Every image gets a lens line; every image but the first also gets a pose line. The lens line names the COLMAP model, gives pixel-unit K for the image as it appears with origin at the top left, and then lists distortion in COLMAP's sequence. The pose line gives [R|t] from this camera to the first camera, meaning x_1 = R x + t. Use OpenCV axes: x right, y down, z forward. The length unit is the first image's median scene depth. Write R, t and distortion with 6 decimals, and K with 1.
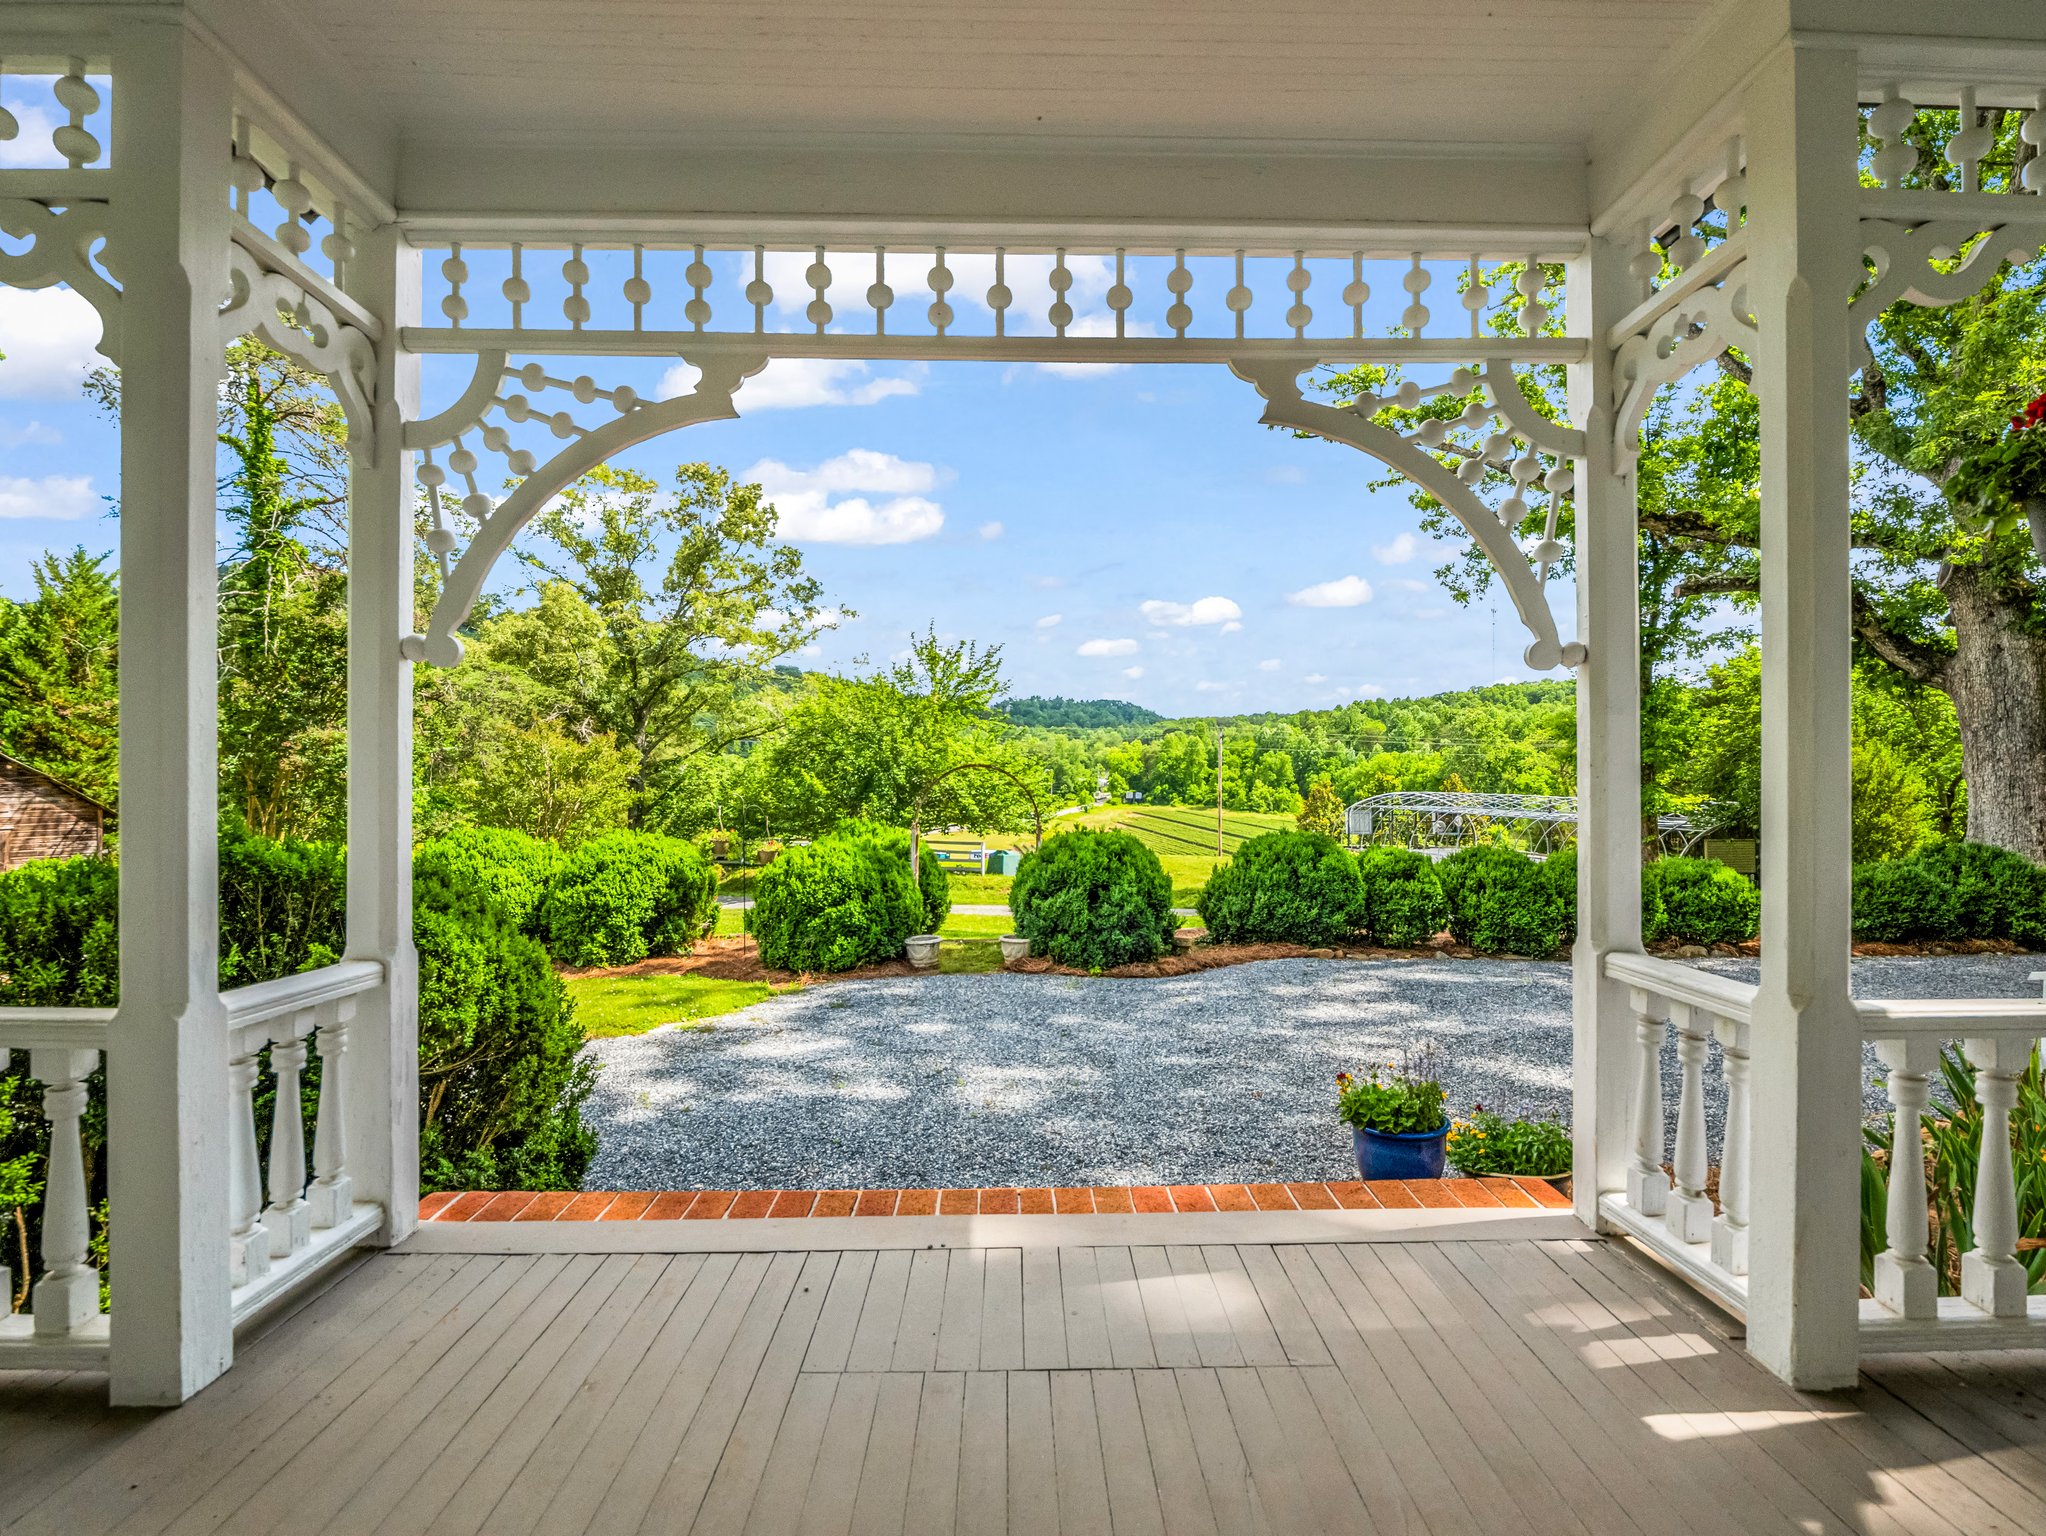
lens RADIAL K [[1034.7, 0, 1017.6], [0, 1034.7, 769.0], [0, 0, 1]] dist [-0.004322, -0.004995]
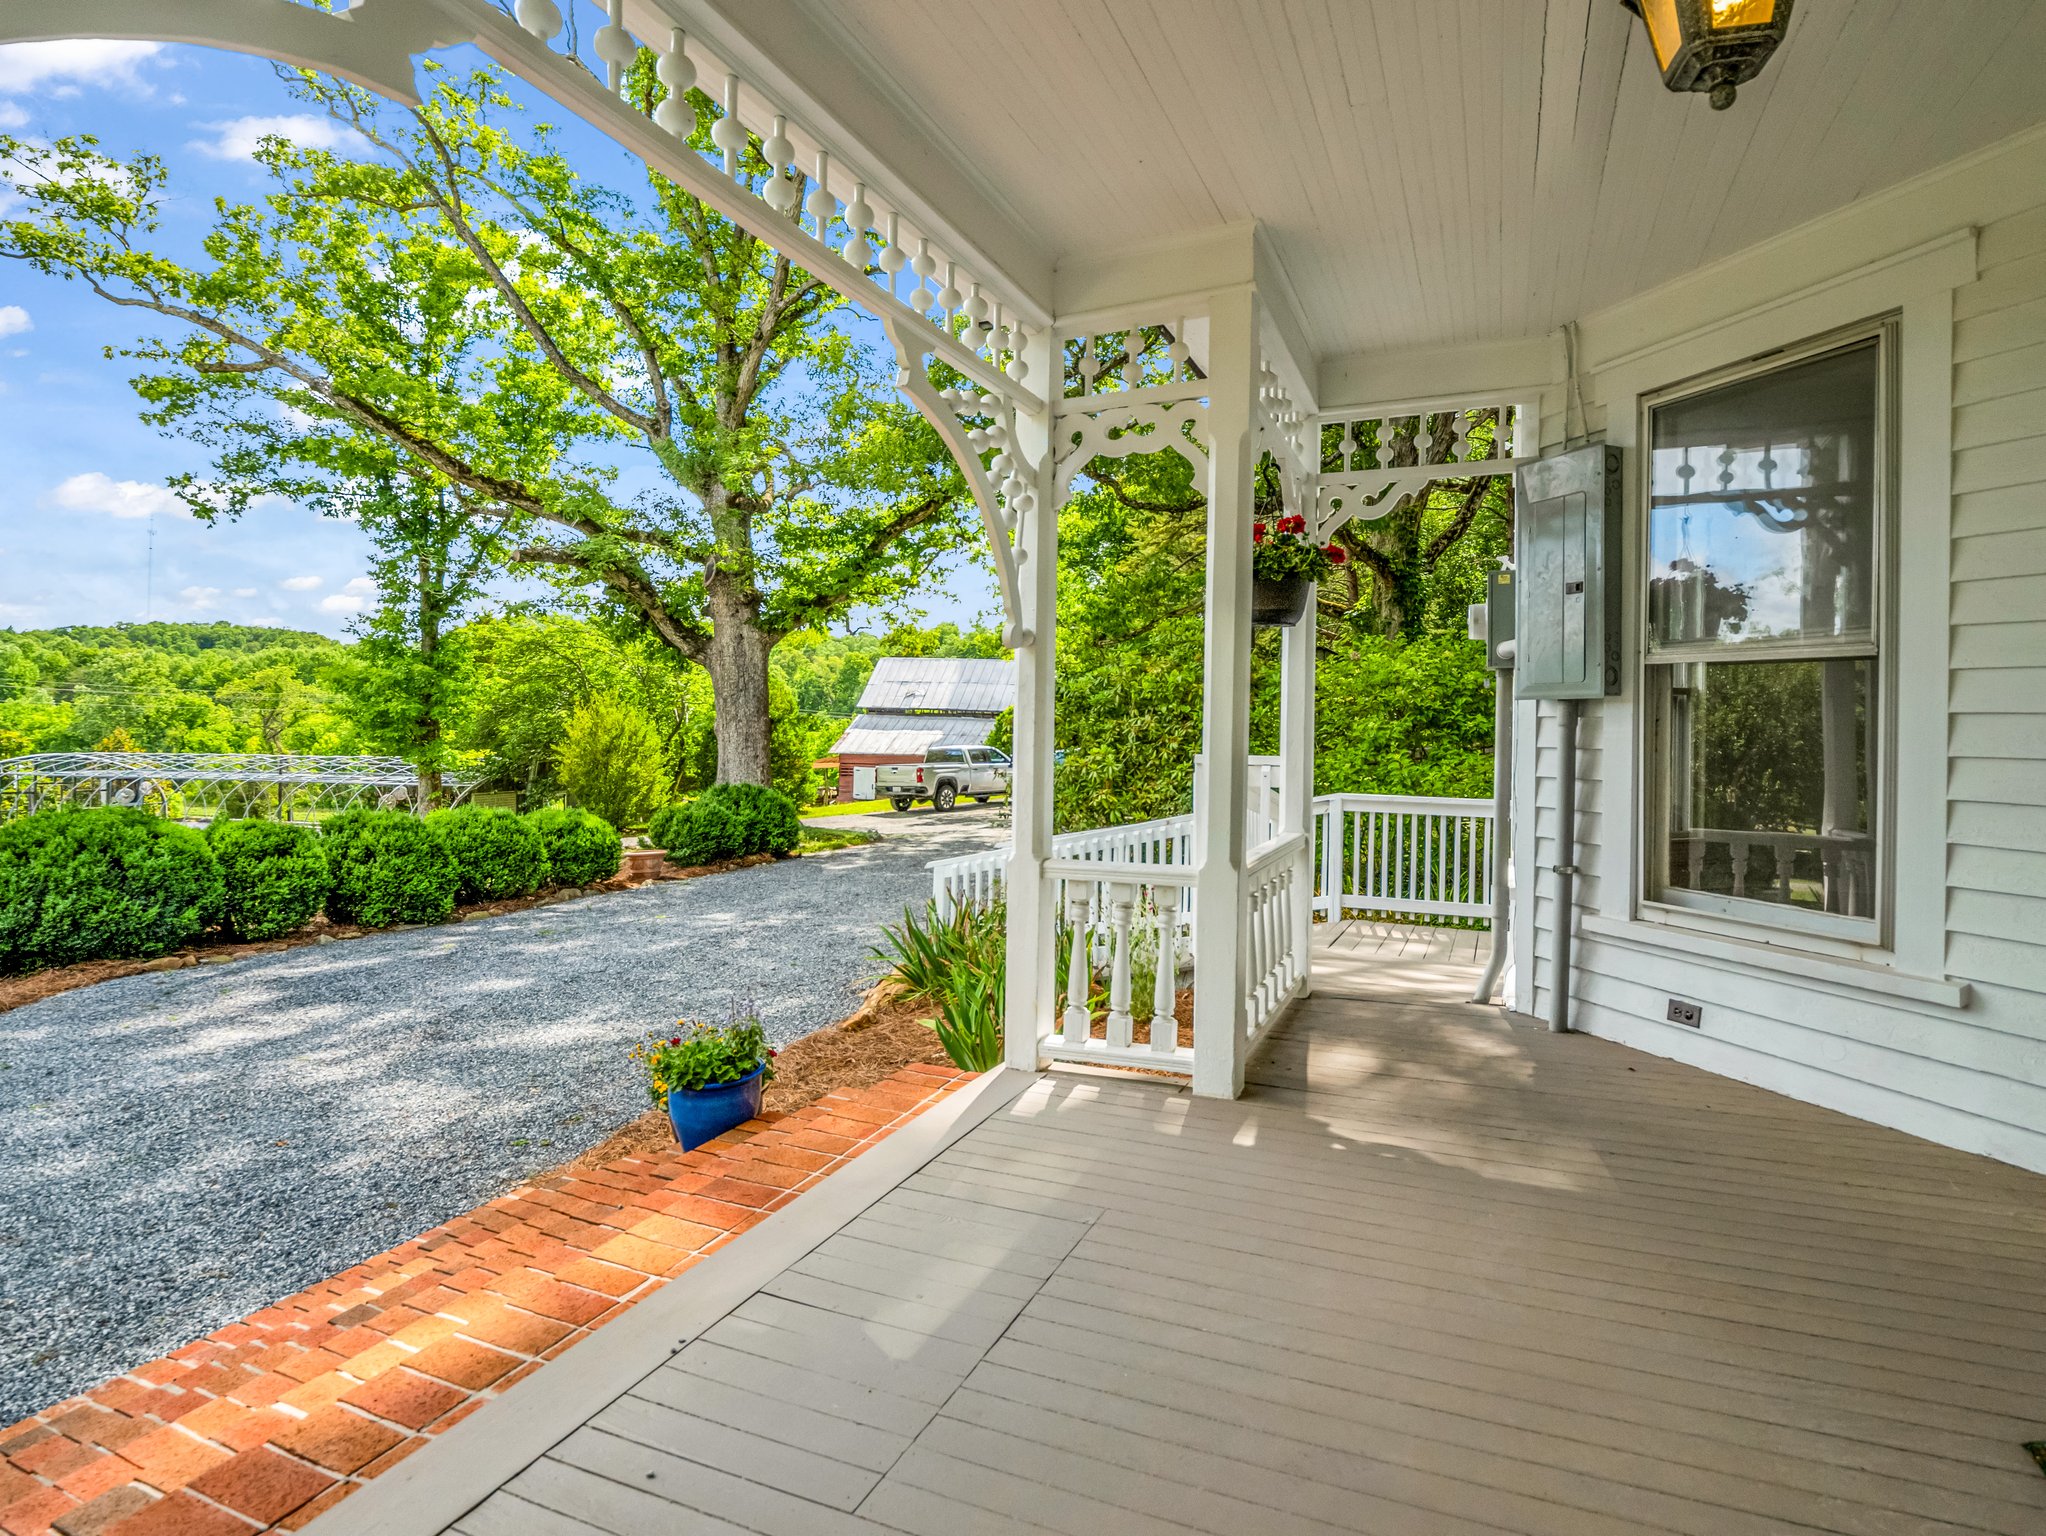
lens RADIAL K [[1034.7, 0, 1067.4], [0, 1034.7, 746.5], [0, 0, 1]] dist [-0.004322, -0.004995]
pose [[0.399109, -0.011506, 0.916831, -0.125934], [-0.007117, 0.999852, 0.015646, 0.000873], [-0.916876, -0.012769, 0.398968, 0.083877]]
